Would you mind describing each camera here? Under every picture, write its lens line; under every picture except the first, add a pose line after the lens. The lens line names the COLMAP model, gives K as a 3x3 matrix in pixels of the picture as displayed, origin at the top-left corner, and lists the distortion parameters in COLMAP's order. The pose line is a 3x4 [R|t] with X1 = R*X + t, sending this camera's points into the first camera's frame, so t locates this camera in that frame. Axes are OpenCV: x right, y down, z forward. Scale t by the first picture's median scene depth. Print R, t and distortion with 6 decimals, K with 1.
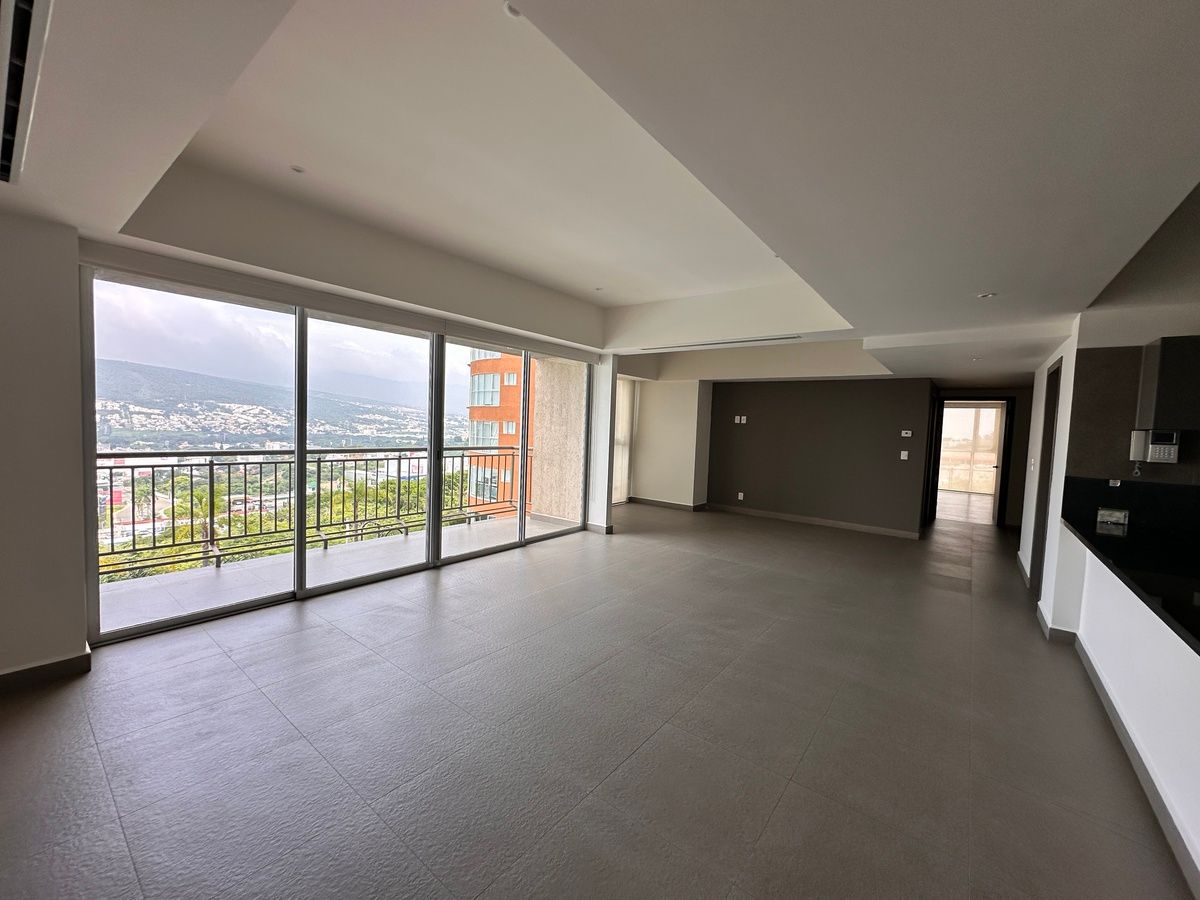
lens RADIAL K [[481.3, 0, 592.2], [0, 481.3, 445.7], [0, 0, 1]] dist [-0.002255, -0.000484]
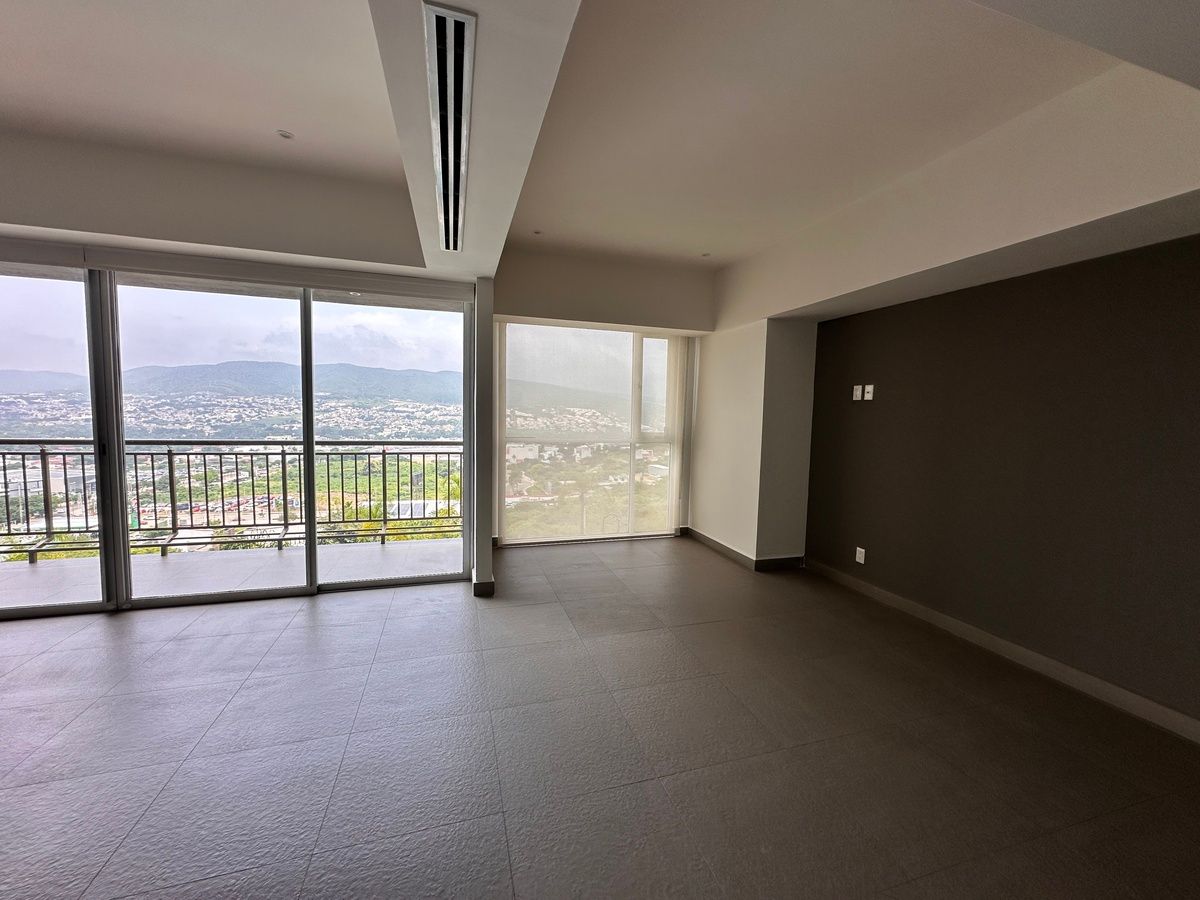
lens RADIAL K [[481.3, 0, 602.9], [0, 481.3, 453.8], [0, 0, 1]] dist [-0.002255, -0.000484]
pose [[0.824651, 0.031539, -0.564761, 0.420076], [-0.017413, 0.999387, 0.030385, -0.005516], [0.565373, -0.015223, 0.824695, 0.543713]]
